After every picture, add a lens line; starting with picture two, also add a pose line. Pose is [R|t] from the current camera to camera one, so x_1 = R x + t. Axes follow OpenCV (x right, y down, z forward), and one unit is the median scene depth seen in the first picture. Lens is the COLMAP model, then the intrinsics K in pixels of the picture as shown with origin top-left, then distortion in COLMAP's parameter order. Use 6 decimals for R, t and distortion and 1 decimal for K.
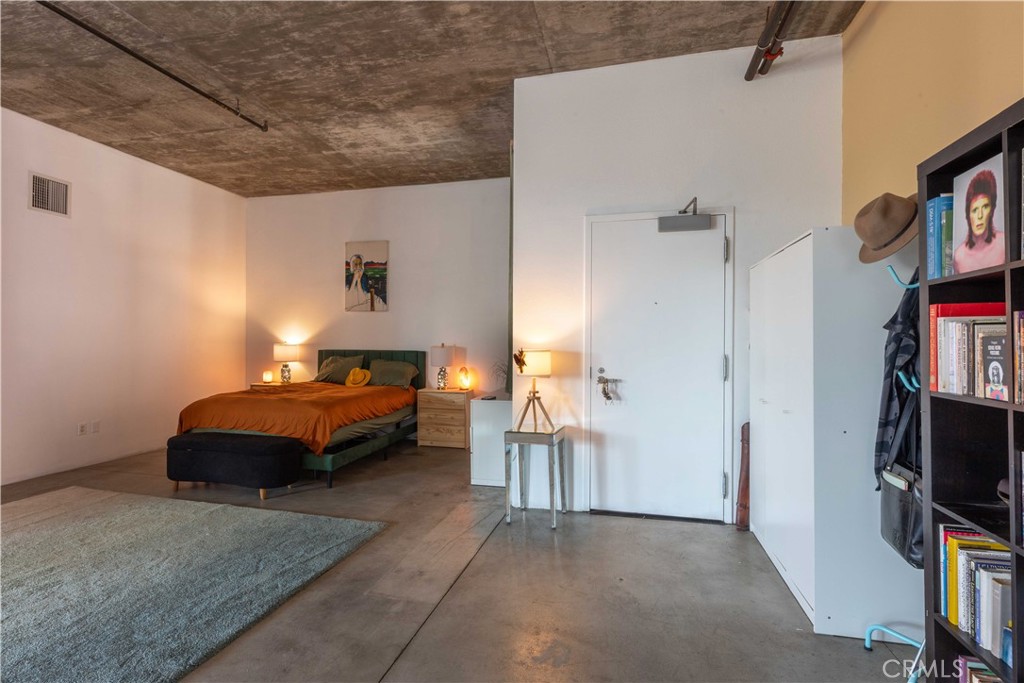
lens RADIAL K [[491.6, 0, 509.4], [0, 491.6, 343.1], [0, 0, 1]] dist [-0.000237, -0.000103]
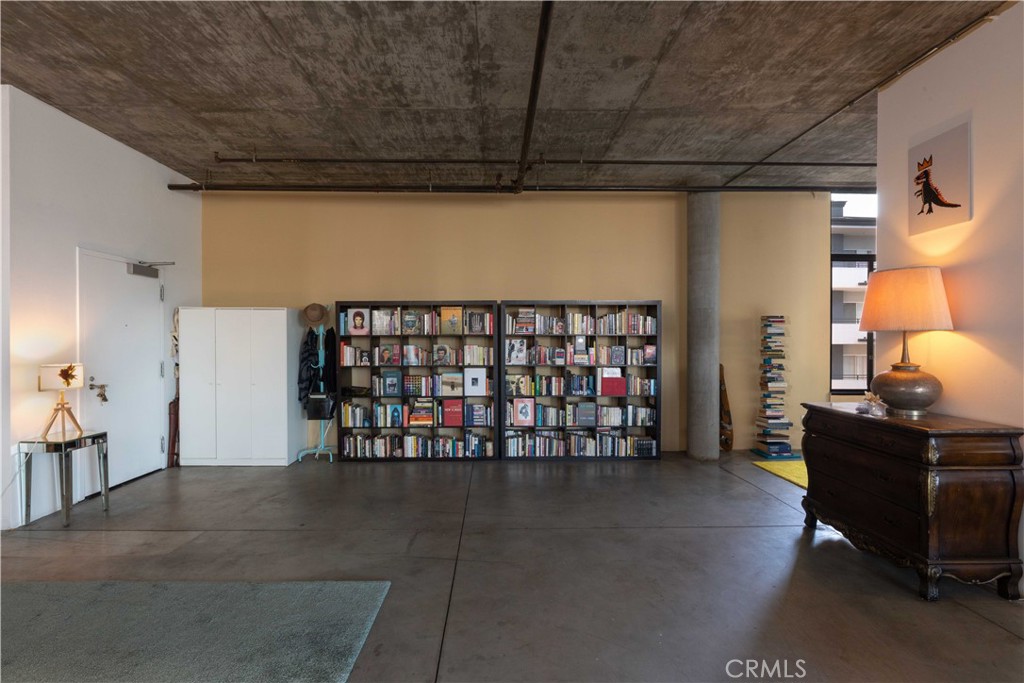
lens RADIAL K [[457.8, 0, 508.8], [0, 457.8, 341.8], [0, 0, 1]] dist [0.000121, -0.000026]
pose [[-0.280973, -0.005796, 0.959698, -1.255444], [-0.001518, 0.999983, 0.005595, -0.045957], [-0.959714, 0.000115, -0.280978, 0.352914]]
